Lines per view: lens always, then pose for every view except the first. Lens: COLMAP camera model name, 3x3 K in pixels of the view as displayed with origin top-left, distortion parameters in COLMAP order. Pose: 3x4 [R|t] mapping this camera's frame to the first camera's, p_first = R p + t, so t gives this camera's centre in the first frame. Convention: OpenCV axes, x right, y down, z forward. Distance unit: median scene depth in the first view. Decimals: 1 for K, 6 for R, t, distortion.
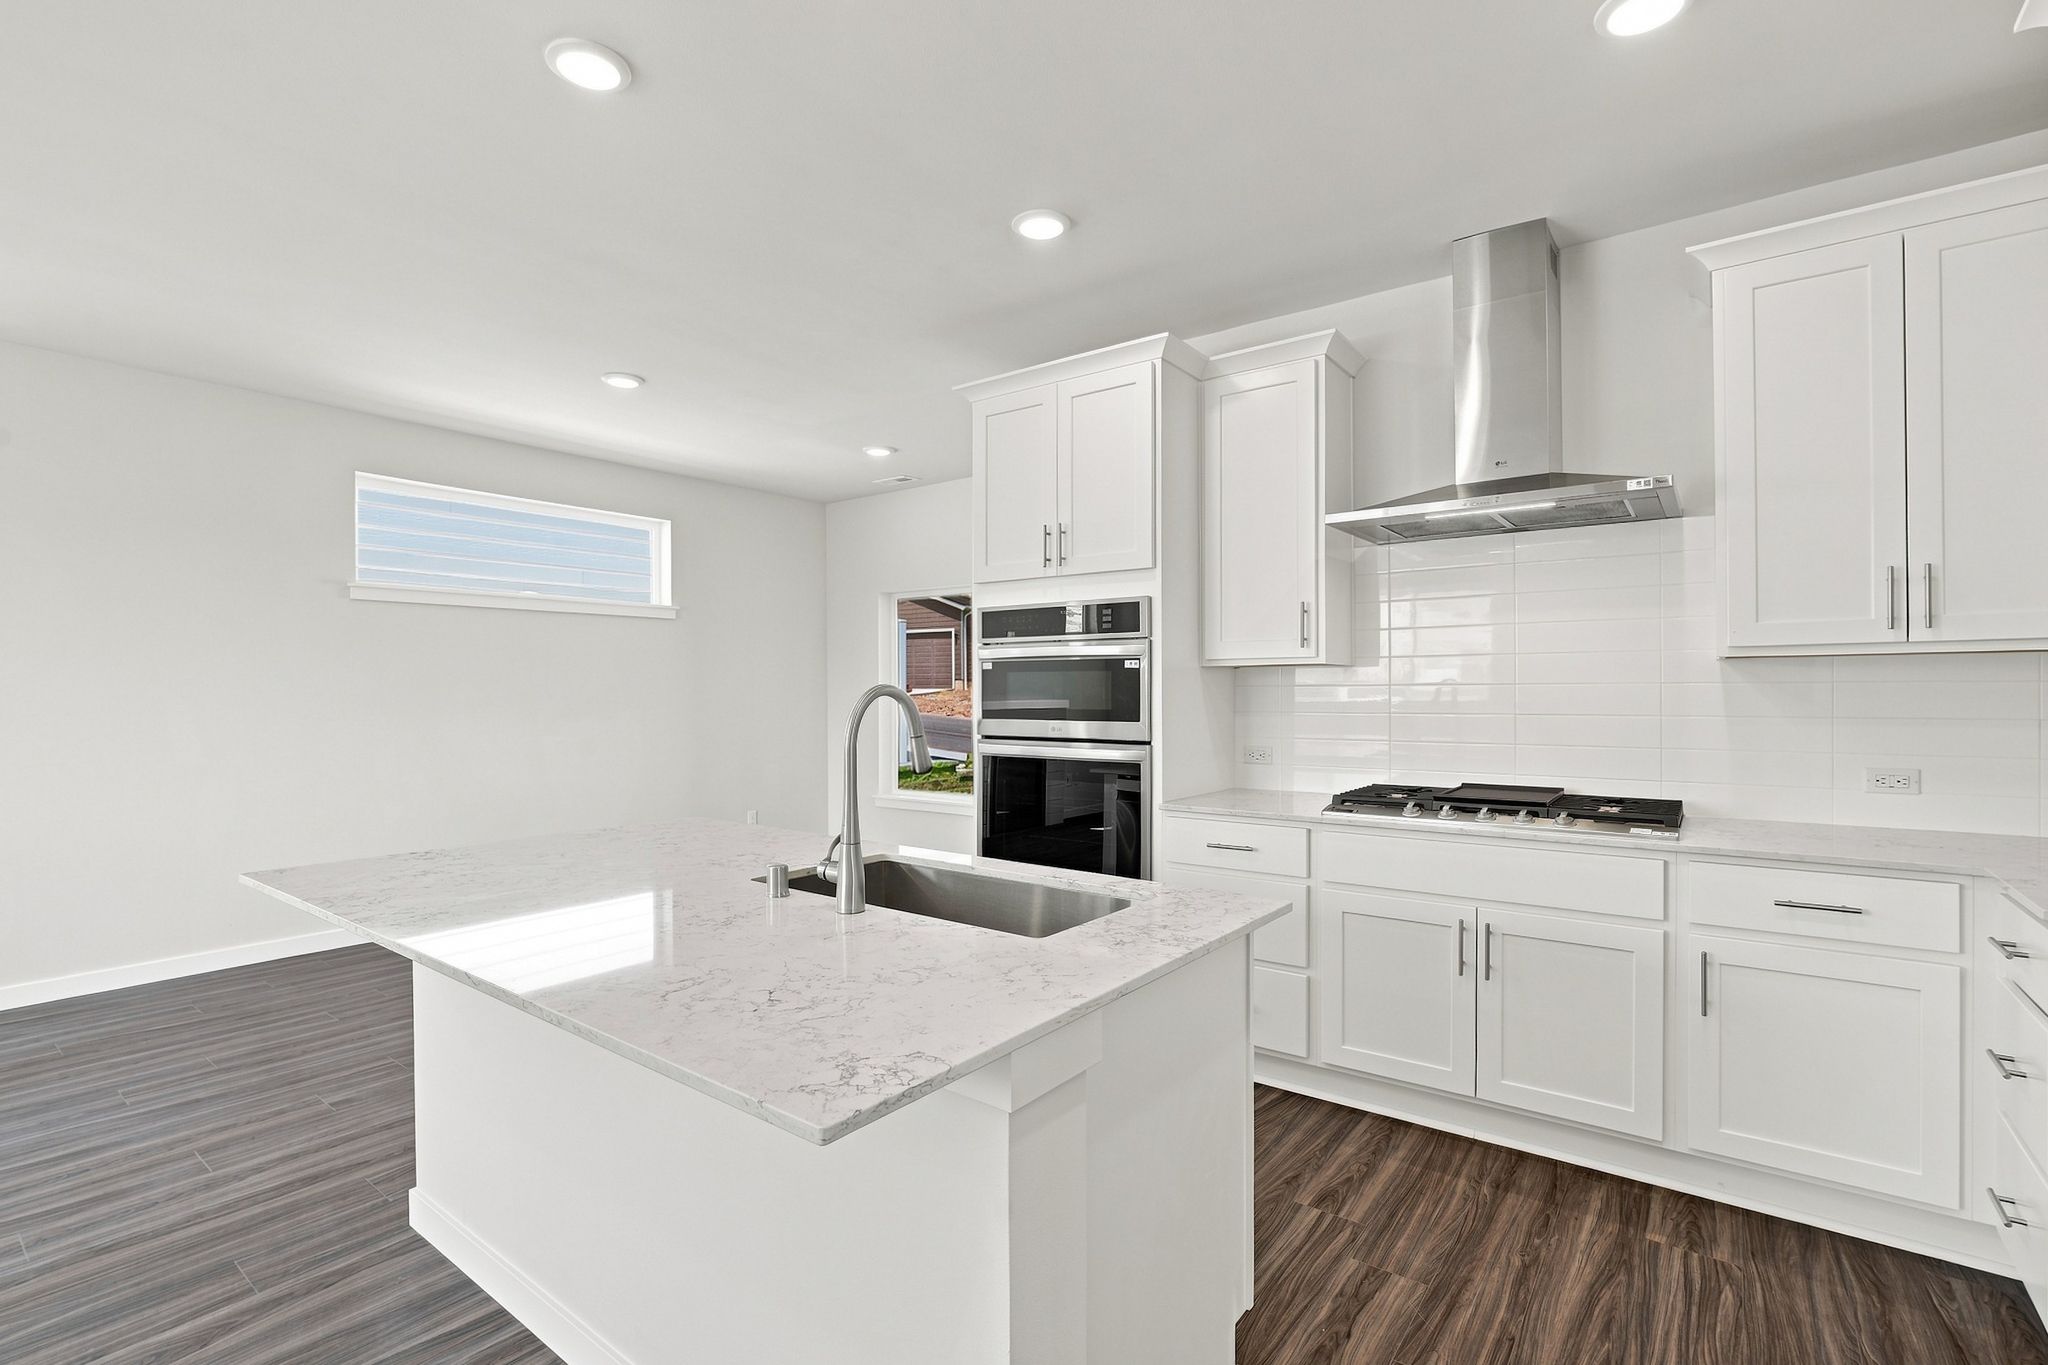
lens RADIAL K [[963.5, 0, 1024.0], [0, 963.5, 682.5], [0, 0, 1]] dist [0.001345, 0.000633]
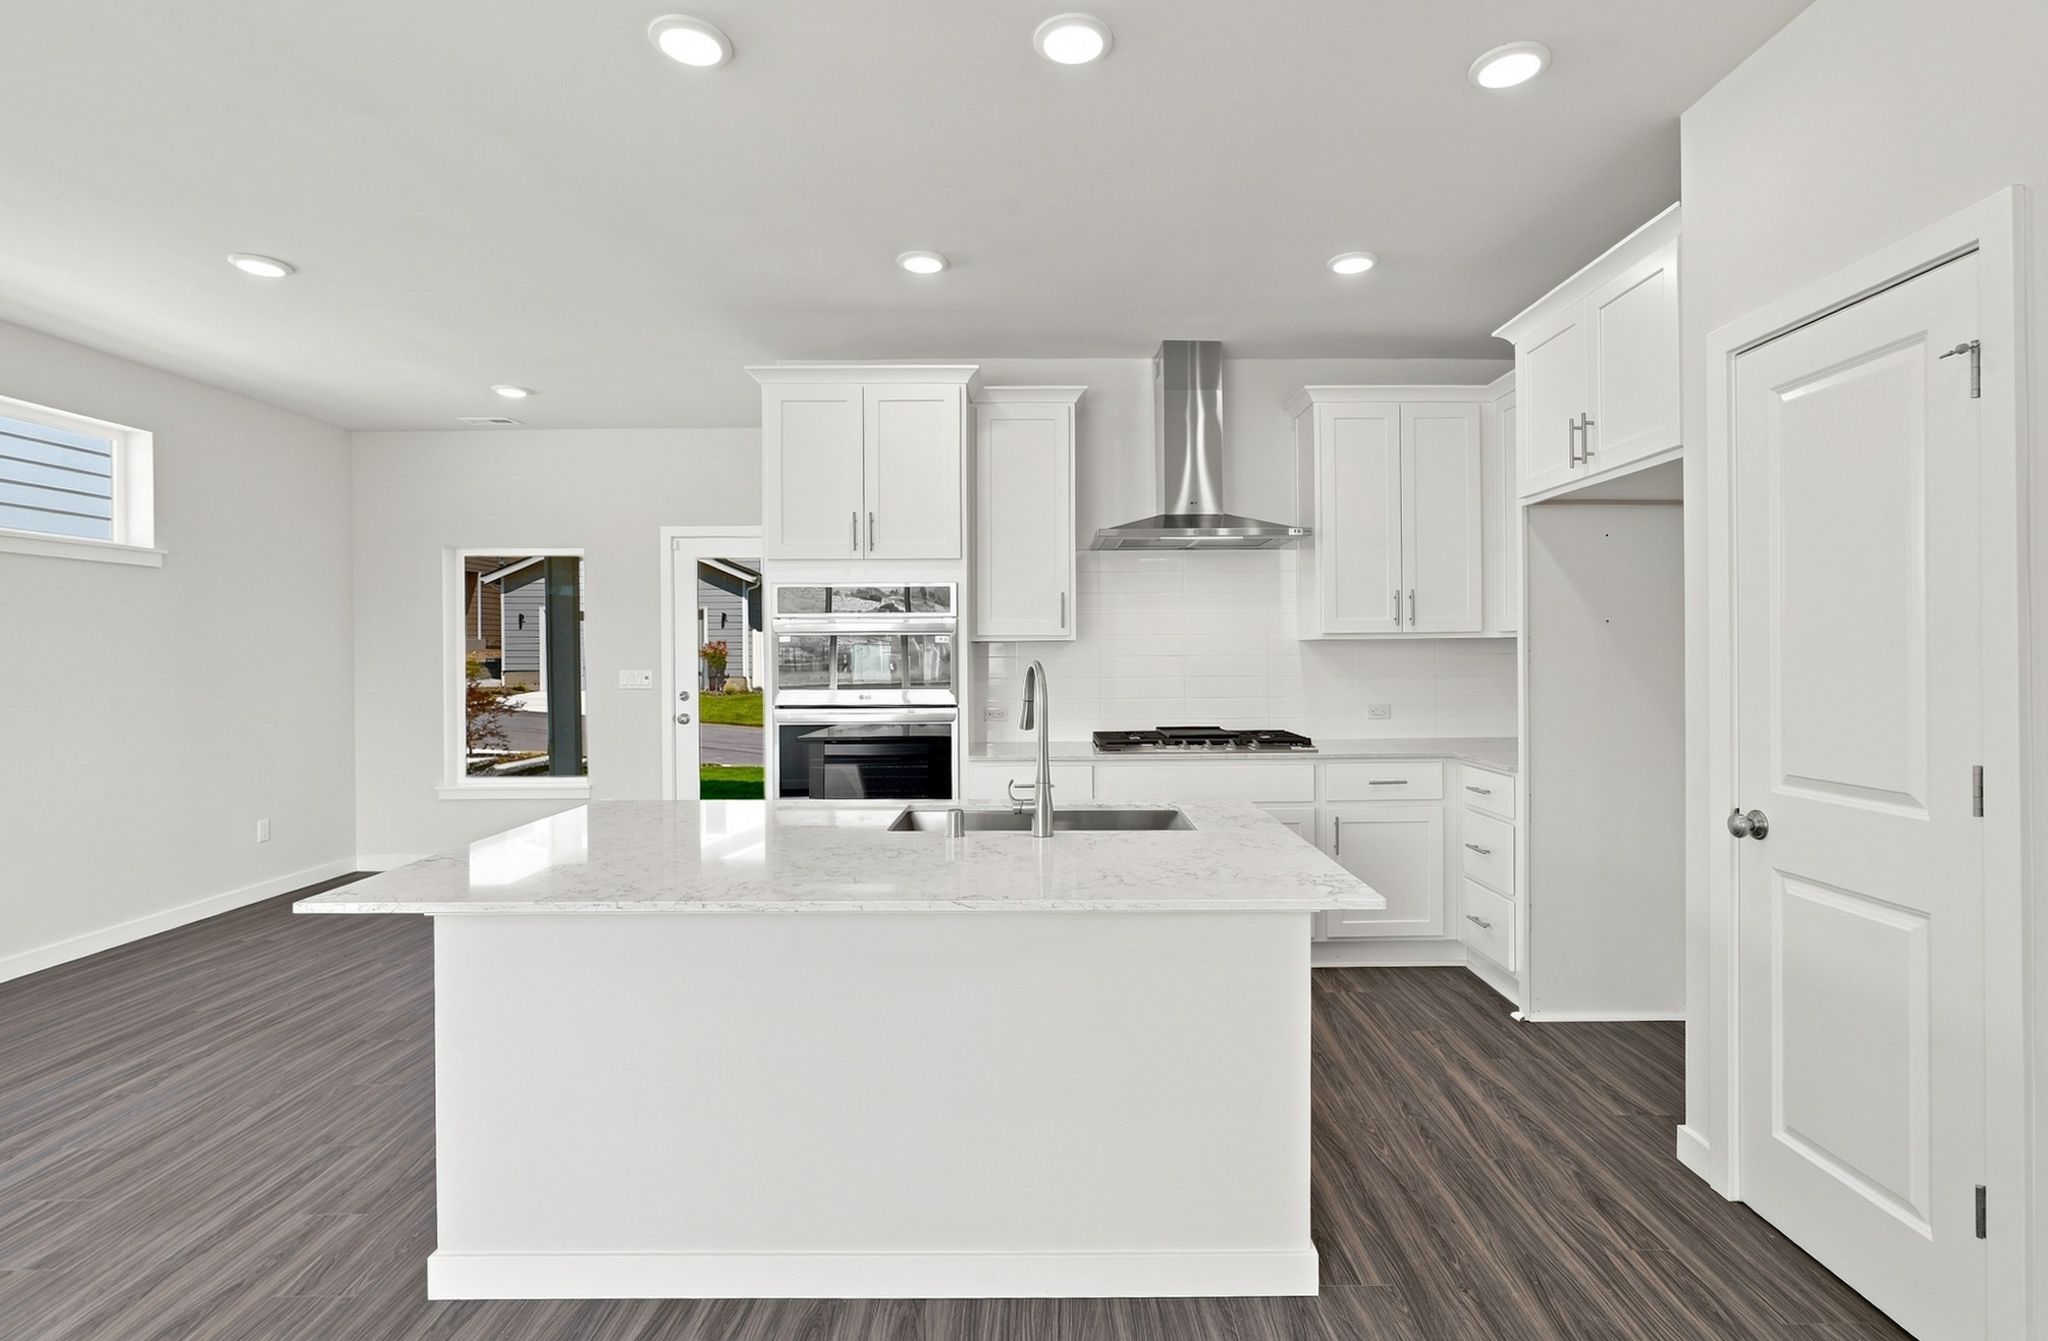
lens RADIAL K [[953.7, 0, 1066.0], [0, 953.7, 656.2], [0, 0, 1]] dist [0.002341, -0.000413]
pose [[0.785496, -0.003725, 0.618856, -0.496087], [-0.001530, 0.999967, 0.007960, -0.008246], [-0.618865, -0.007200, 0.785464, -0.005298]]
